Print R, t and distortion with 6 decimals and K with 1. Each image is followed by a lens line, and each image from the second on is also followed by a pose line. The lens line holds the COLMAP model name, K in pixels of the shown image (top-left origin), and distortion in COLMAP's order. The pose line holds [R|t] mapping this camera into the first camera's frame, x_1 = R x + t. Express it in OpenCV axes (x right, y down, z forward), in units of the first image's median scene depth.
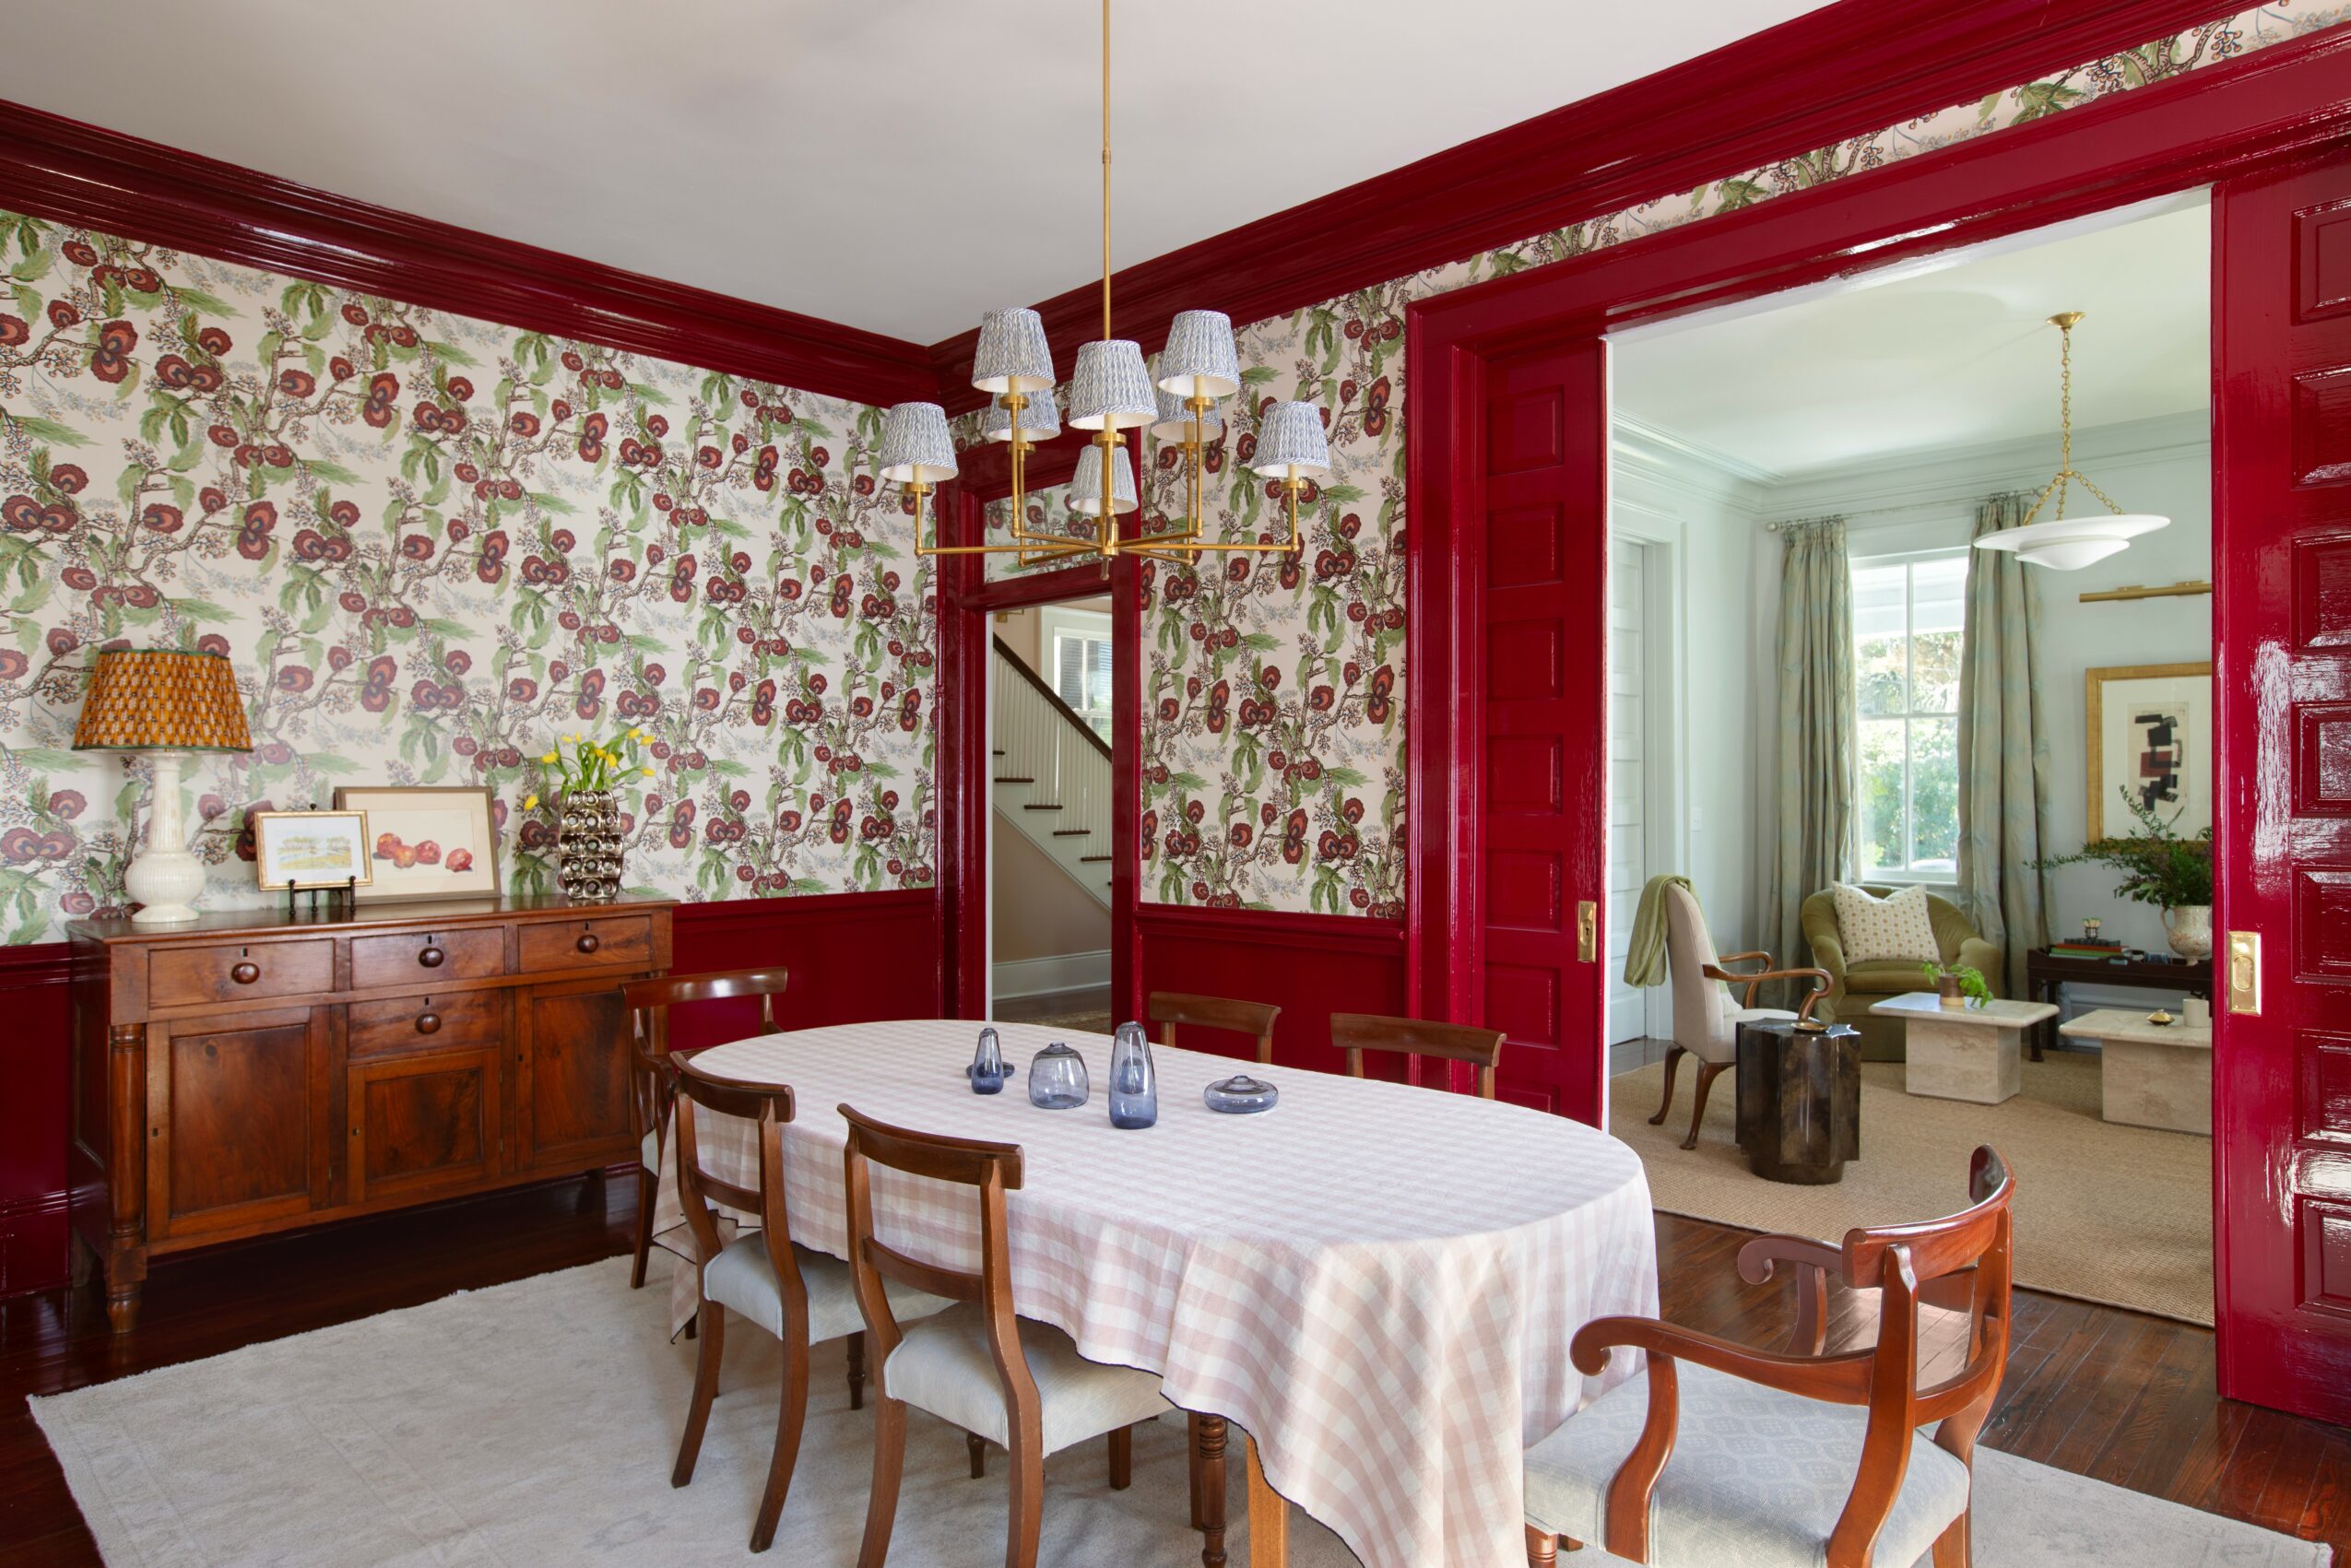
lens RADIAL K [[2165.0, 0, 1175.5], [0, 2165.0, 784.0], [0, 0, 1]] dist [-0.042743, -0.001394]
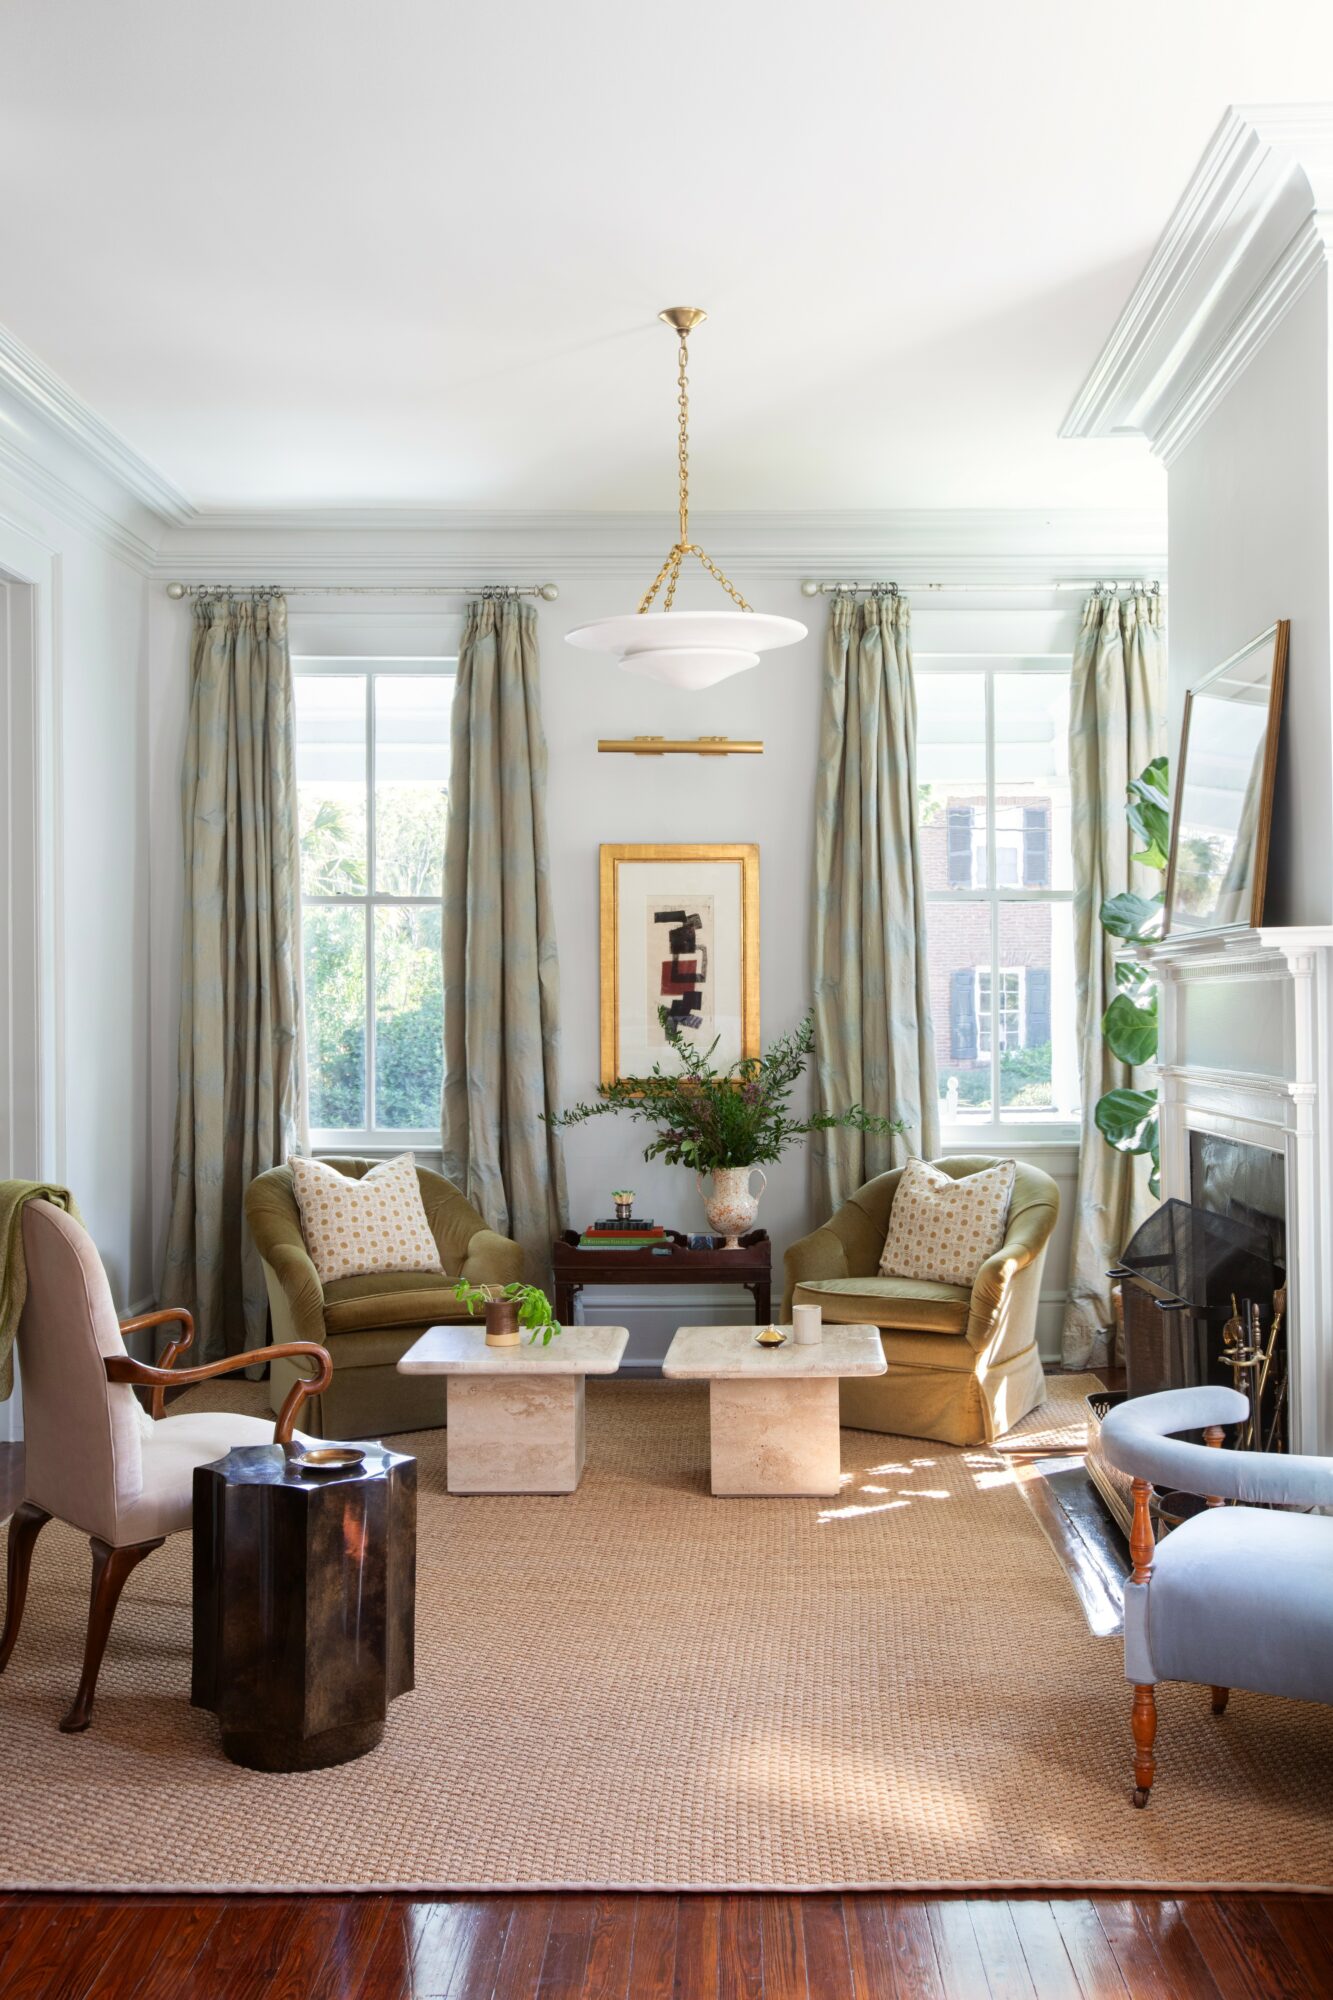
lens RADIAL K [[1841.9, 0, 666.5], [0, 1841.9, 1000.0], [0, 0, 1]] dist [-0.042743, -0.001394]
pose [[0.732213, 0.007125, 0.681038, 0.018123], [-0.011482, 0.999932, 0.001883, -0.002615], [-0.680979, -0.009198, 0.732246, 0.534064]]
